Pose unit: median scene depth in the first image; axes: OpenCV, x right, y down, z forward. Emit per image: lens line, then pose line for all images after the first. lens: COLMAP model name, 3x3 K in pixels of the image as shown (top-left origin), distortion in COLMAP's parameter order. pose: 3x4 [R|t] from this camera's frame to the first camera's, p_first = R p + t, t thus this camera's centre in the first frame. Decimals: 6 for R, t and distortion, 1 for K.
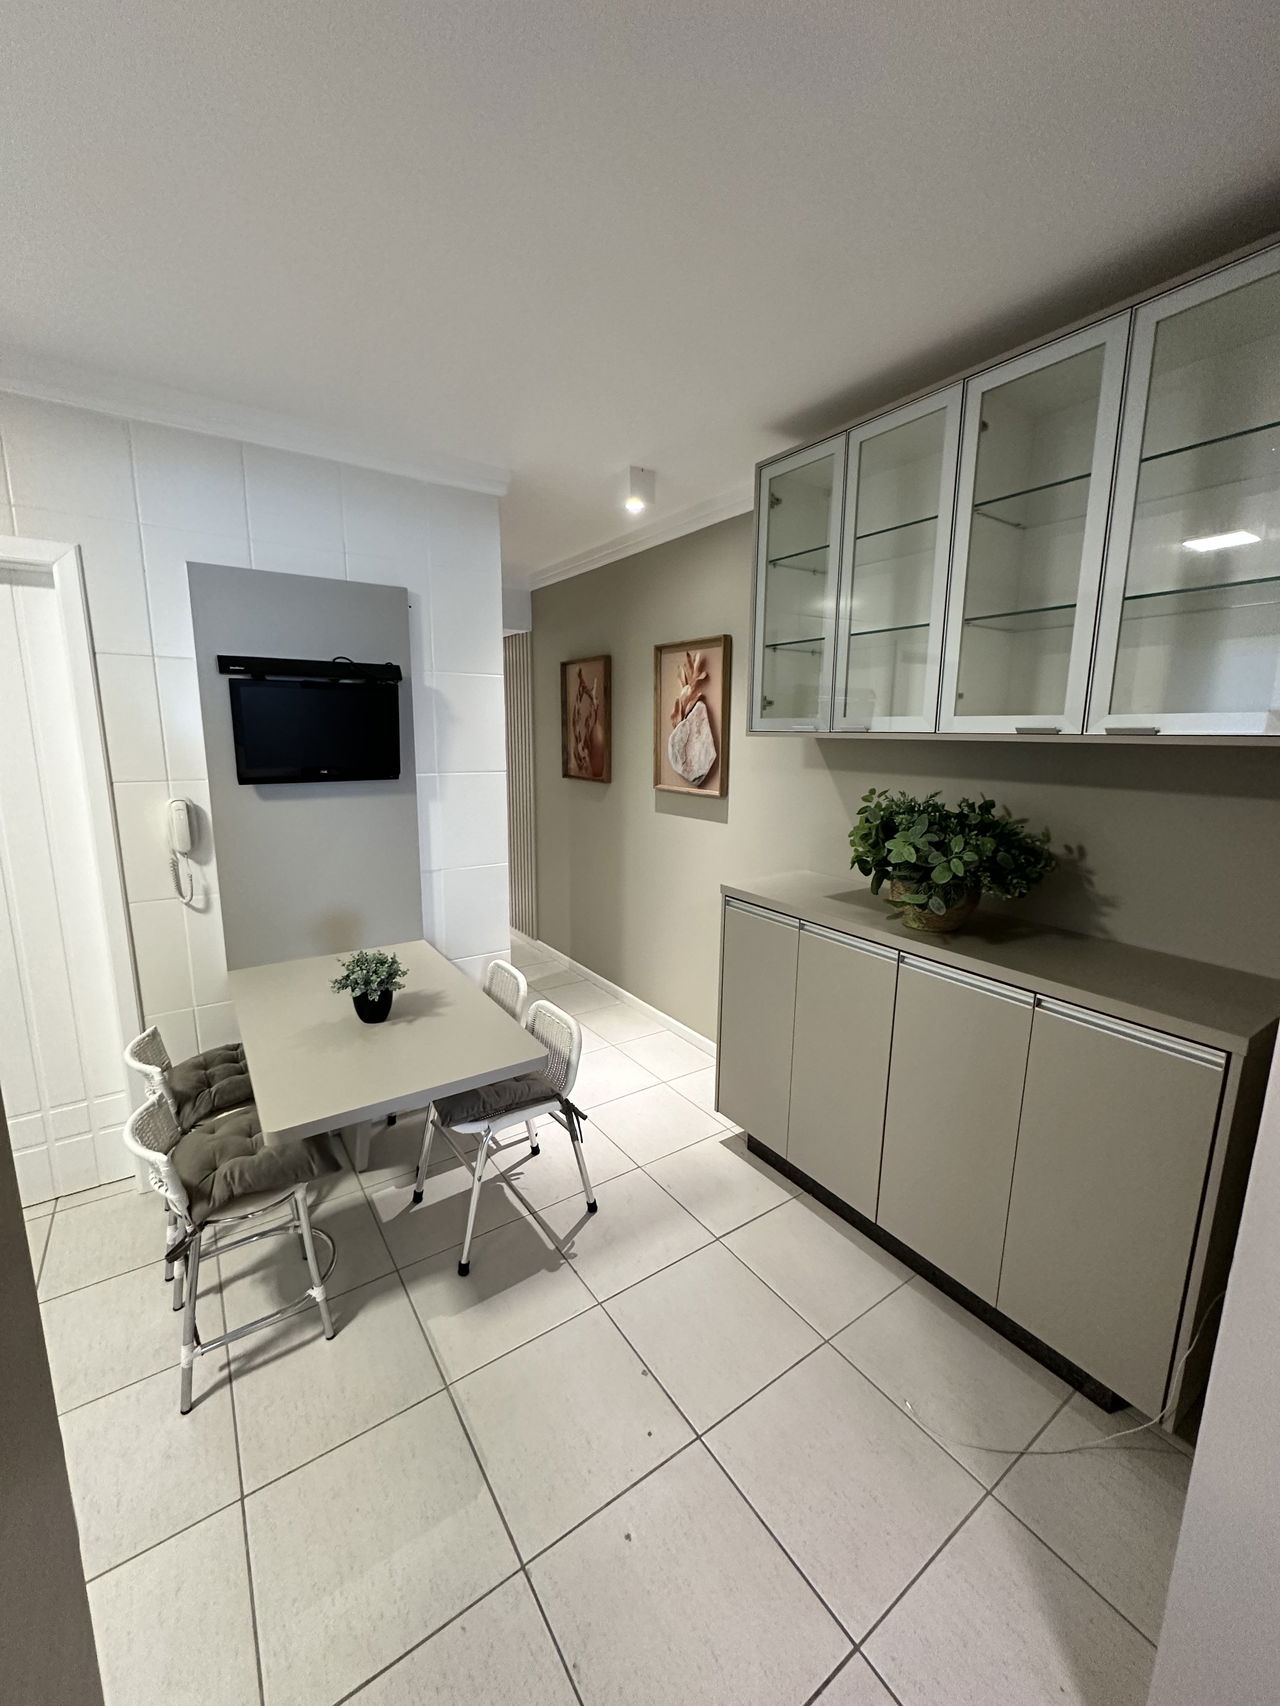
lens RADIAL K [[680.8, 0, 638.1], [0, 680.8, 850.3], [0, 0, 1]] dist [-0.006169, 0.001019]
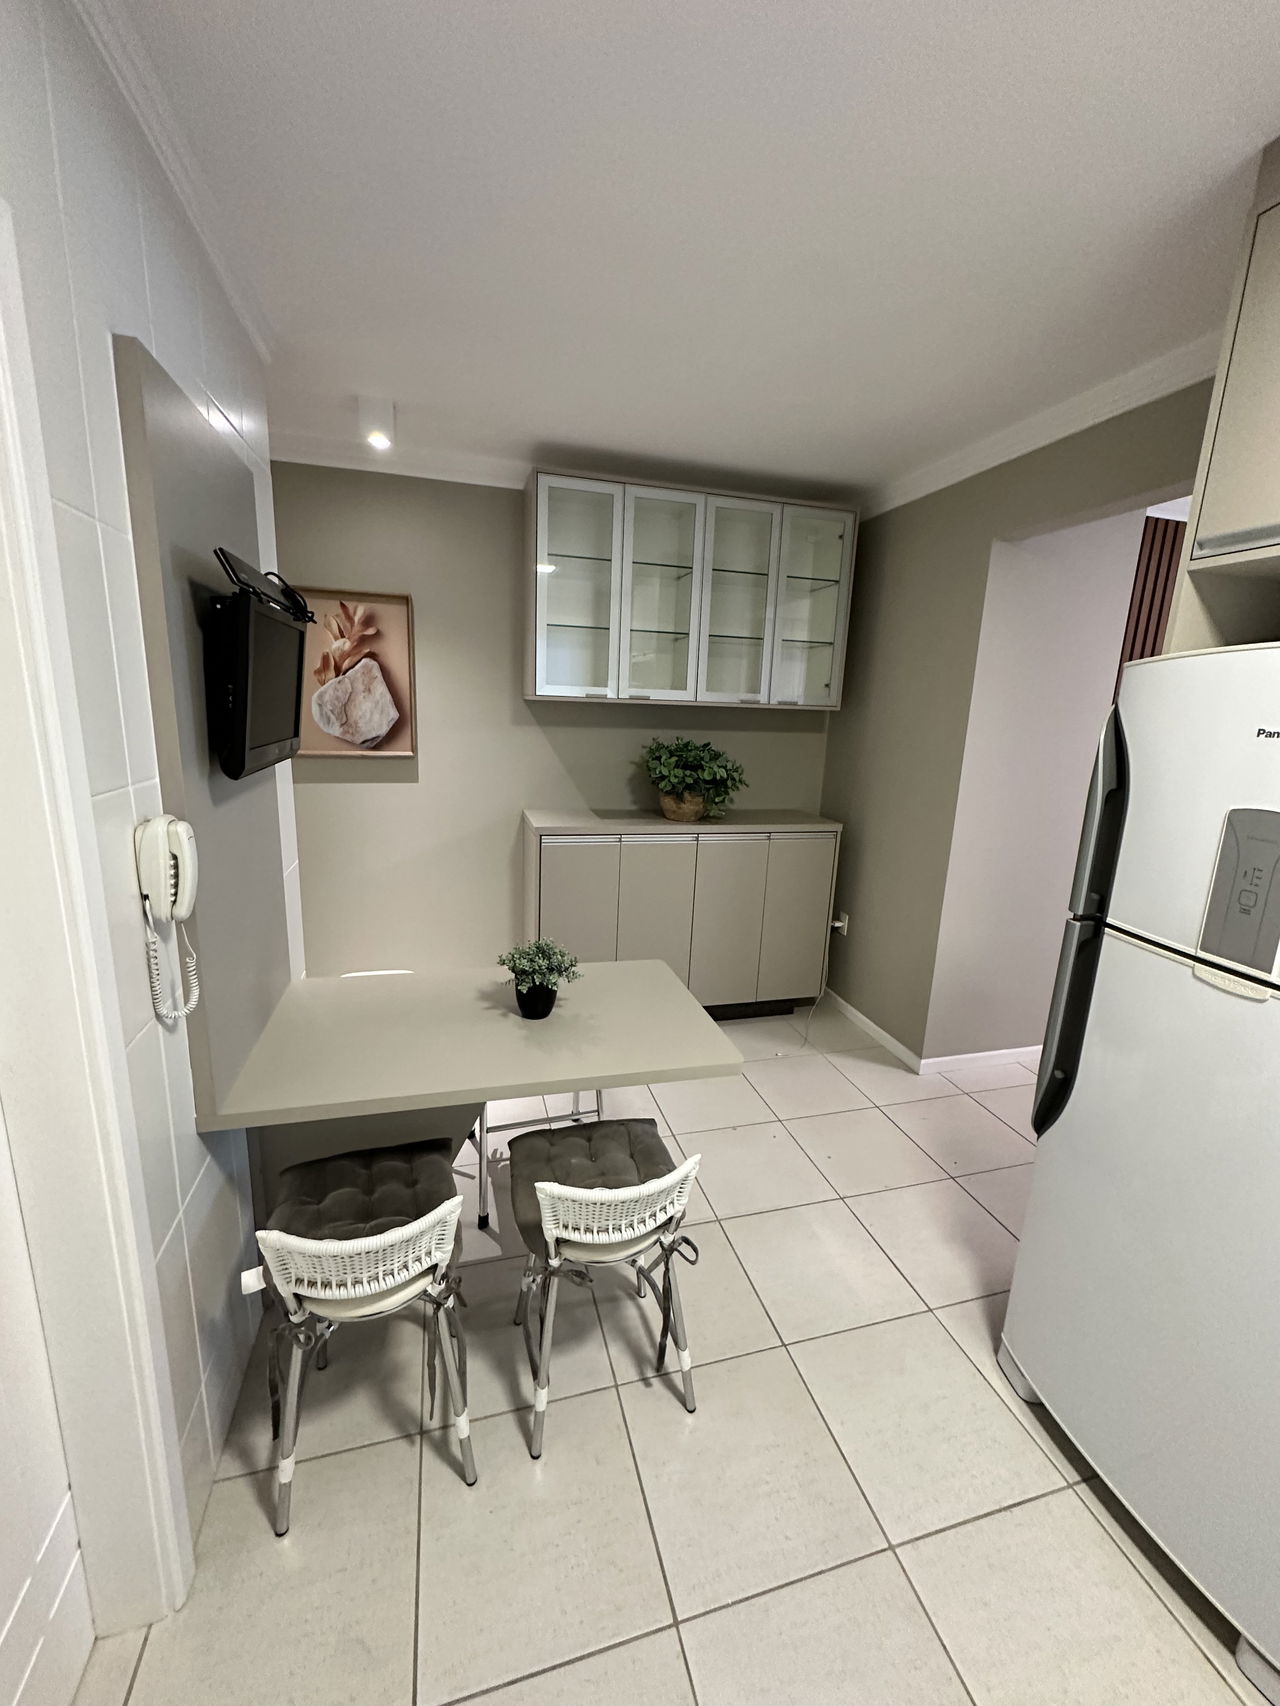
lens RADIAL K [[680.8, 0, 631.6], [0, 680.8, 851.2], [0, 0, 1]] dist [-0.006169, 0.001019]
pose [[0.323305, -0.203748, 0.924100, -0.719306], [0.131543, 0.976741, 0.169333, -0.067898], [-0.937107, 0.066812, 0.342587, 0.346838]]
